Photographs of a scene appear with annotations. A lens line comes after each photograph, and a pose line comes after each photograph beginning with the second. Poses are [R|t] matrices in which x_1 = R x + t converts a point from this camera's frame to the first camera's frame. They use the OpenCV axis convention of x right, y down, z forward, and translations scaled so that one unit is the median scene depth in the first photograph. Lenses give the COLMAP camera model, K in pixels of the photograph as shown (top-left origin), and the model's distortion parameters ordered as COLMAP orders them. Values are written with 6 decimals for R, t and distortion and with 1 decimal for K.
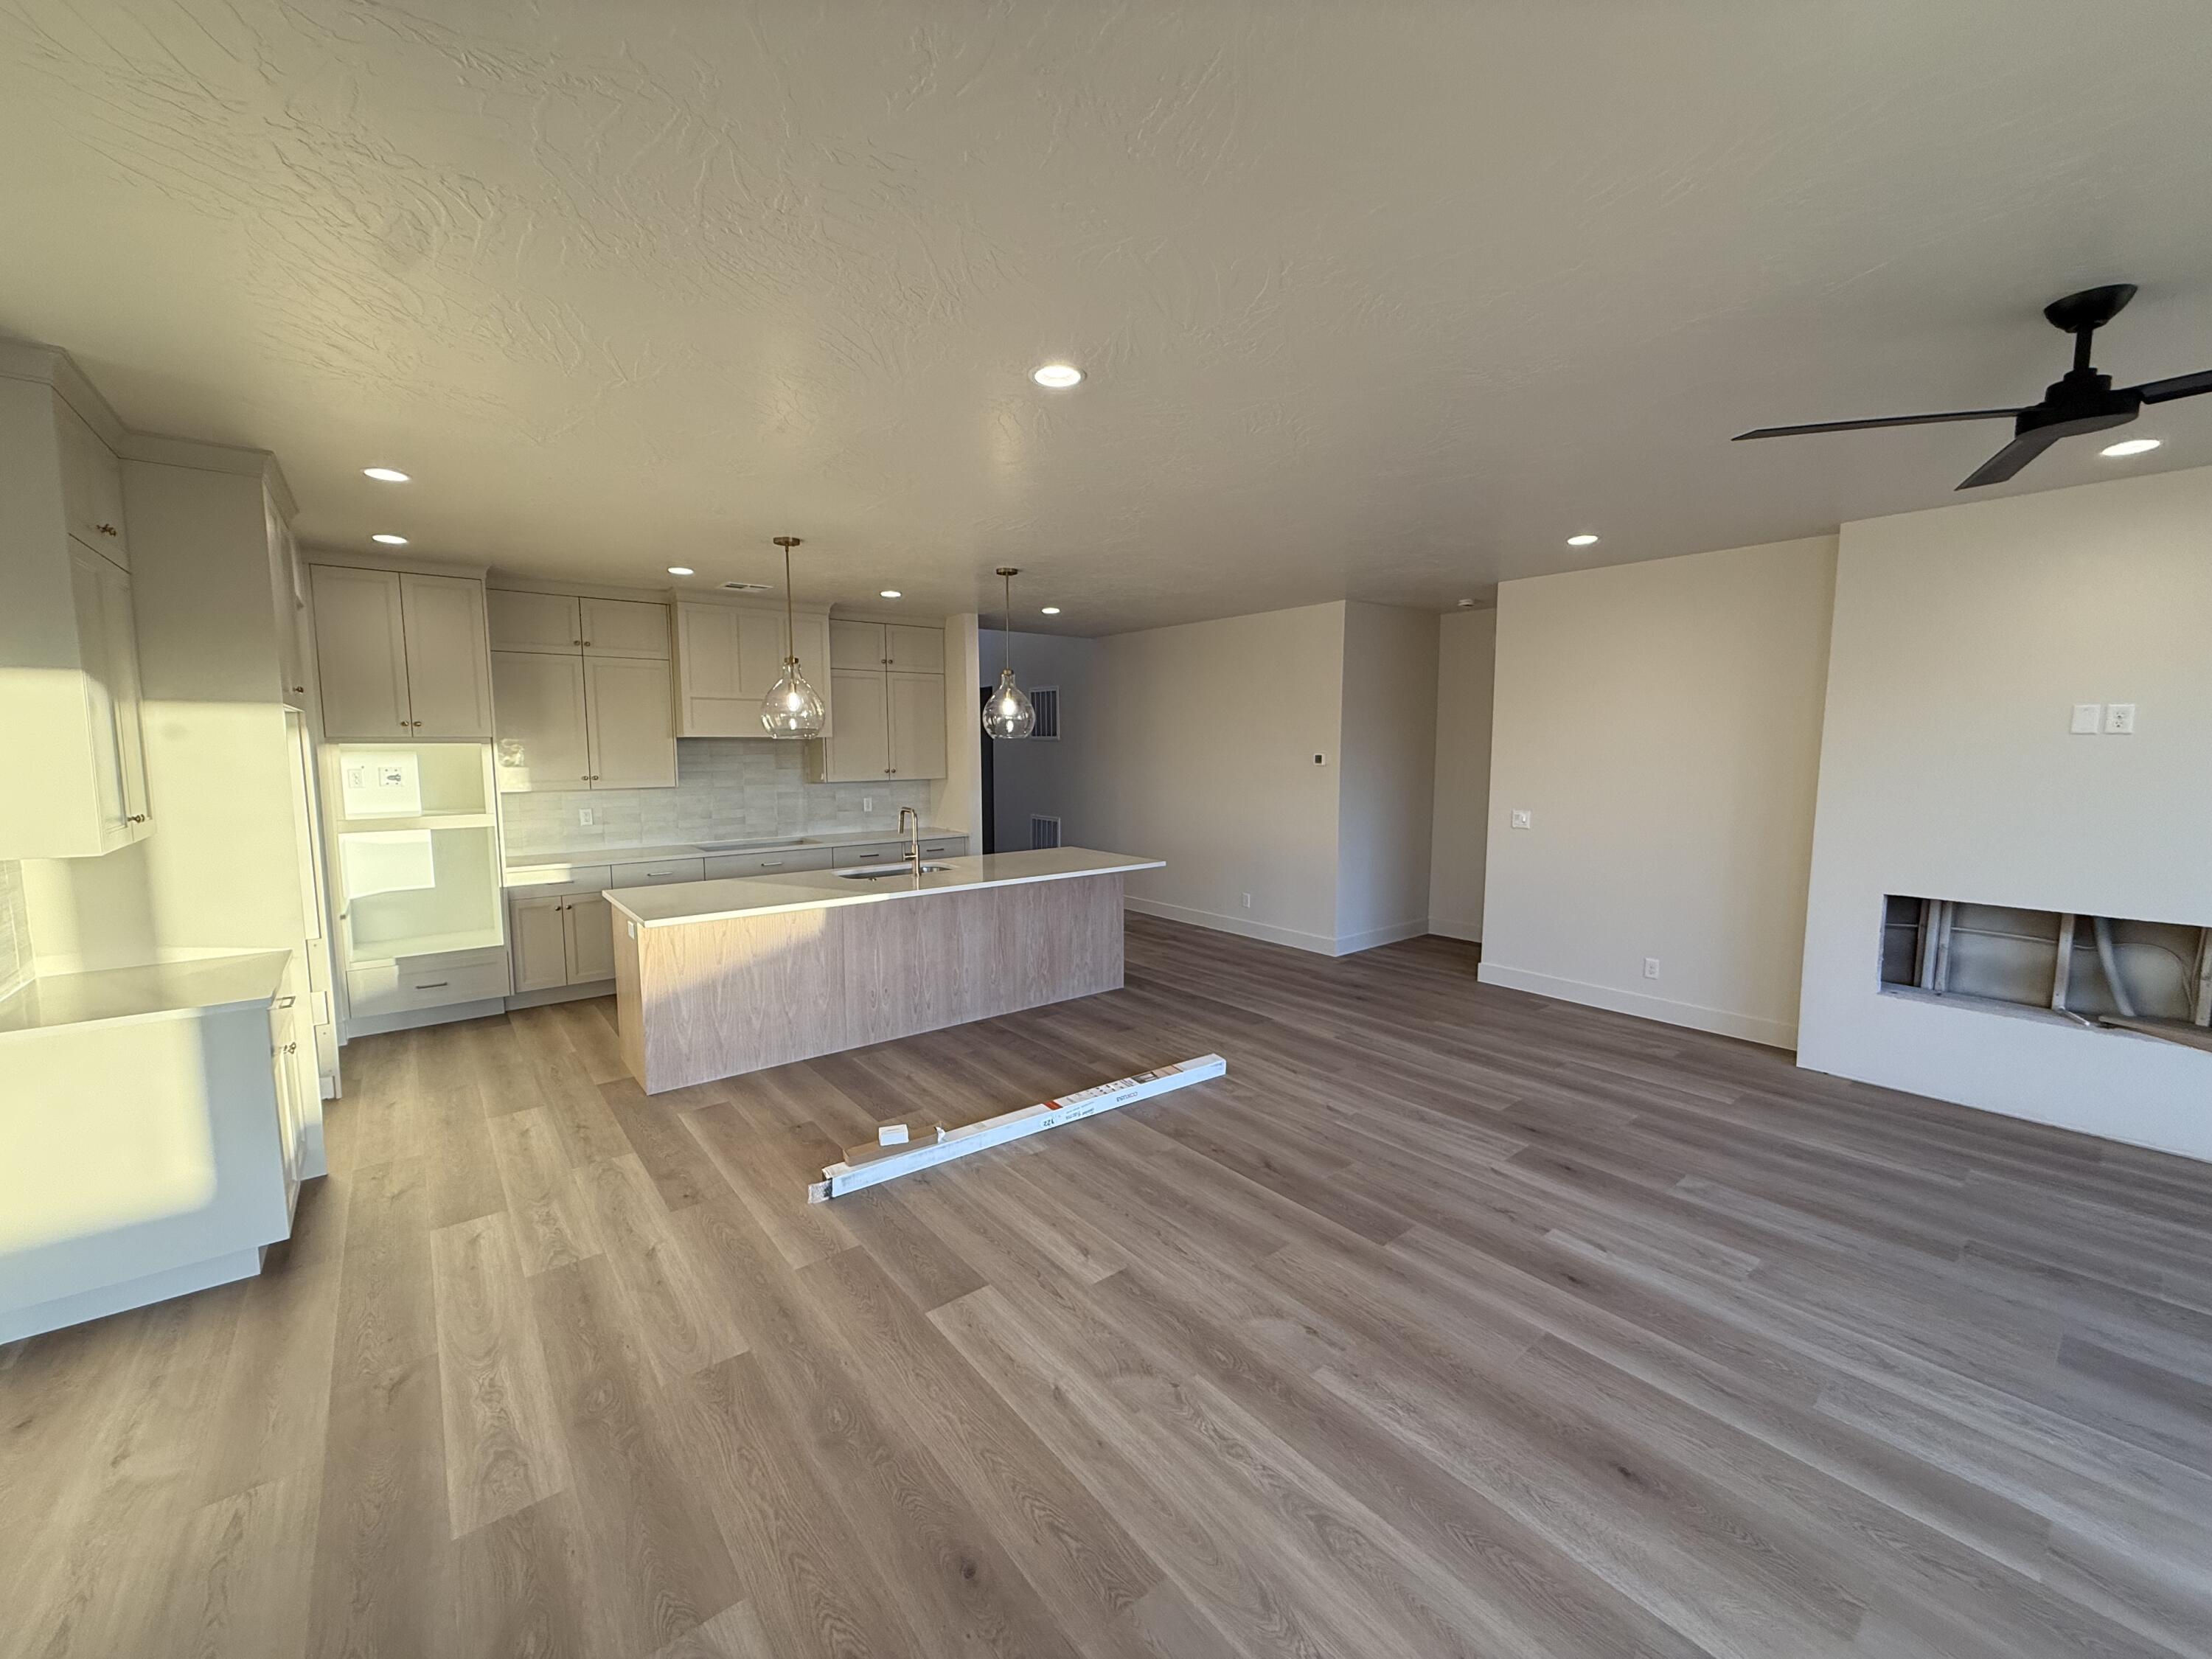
lens RADIAL K [[877.4, 0, 1100.7], [0, 877.4, 834.4], [0, 0, 1]] dist [0.000134, 0.000371]
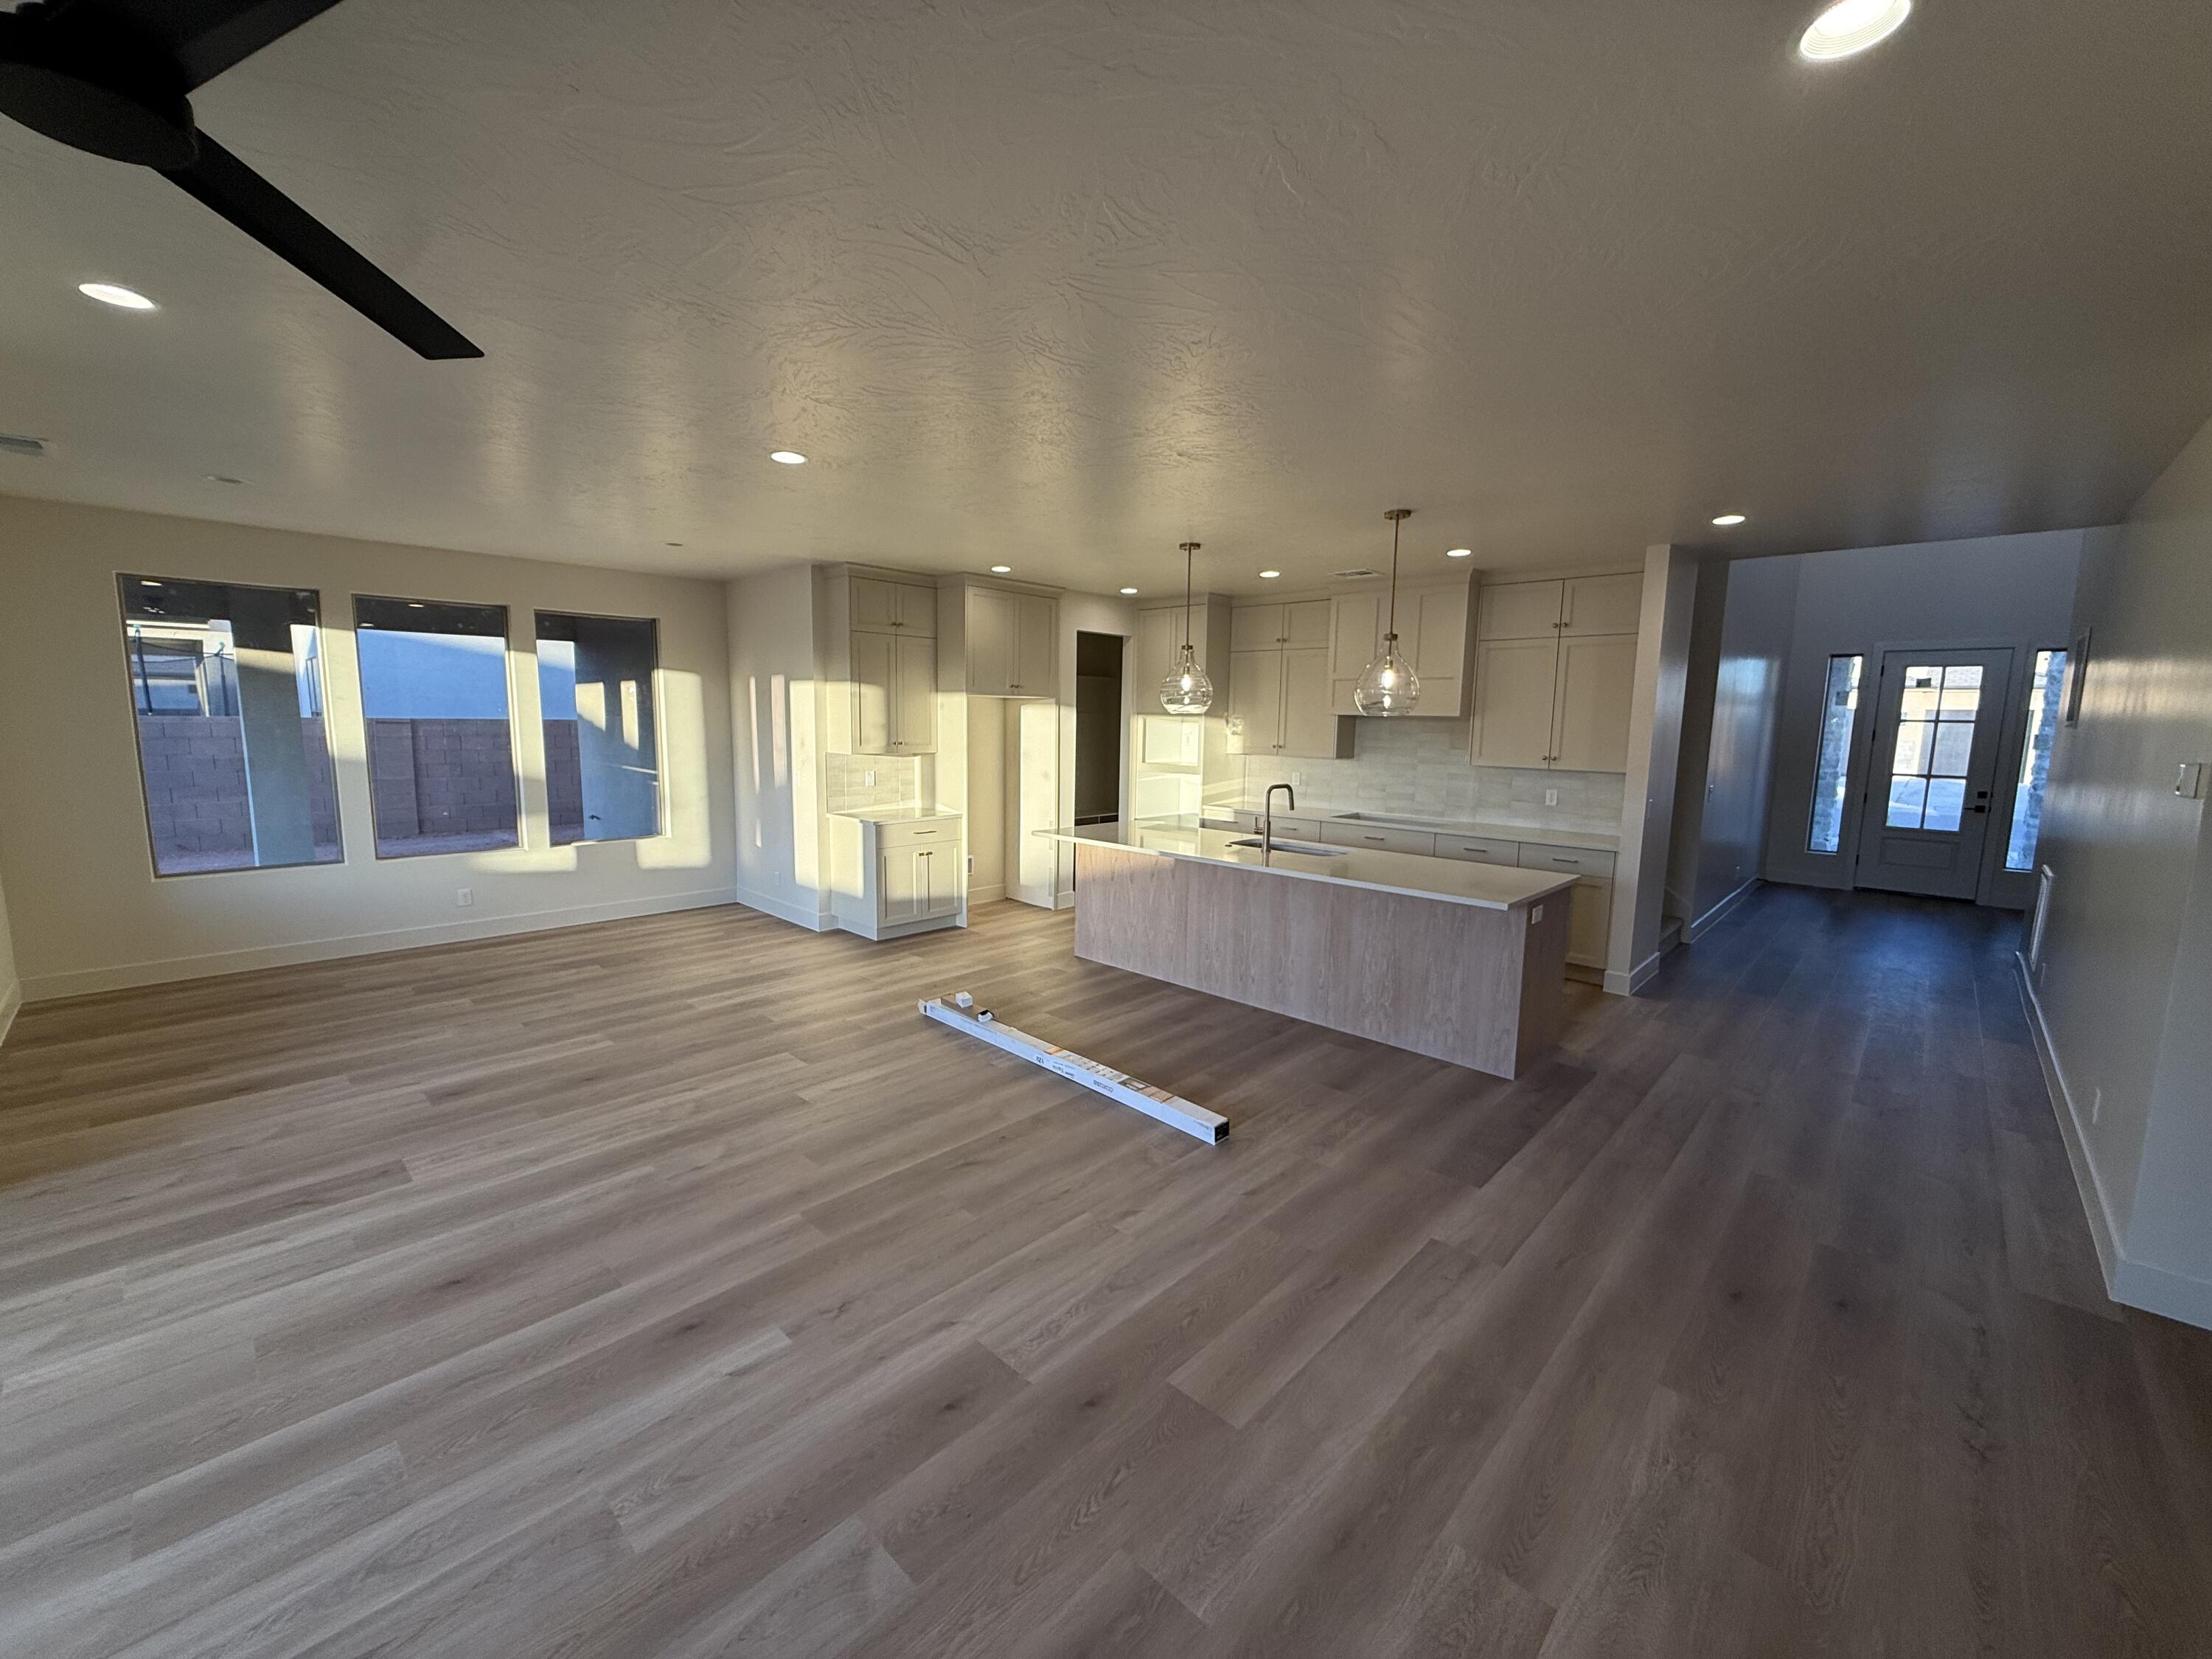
lens RADIAL K [[877.4, 0, 1097.1], [0, 877.4, 827.9], [0, 0, 1]] dist [0.000134, 0.000371]
pose [[0.131702, 0.128174, -0.982968, 0.856224], [-0.120546, 0.986317, 0.112460, -0.079132], [0.983933, 0.103682, 0.145351, 0.755478]]
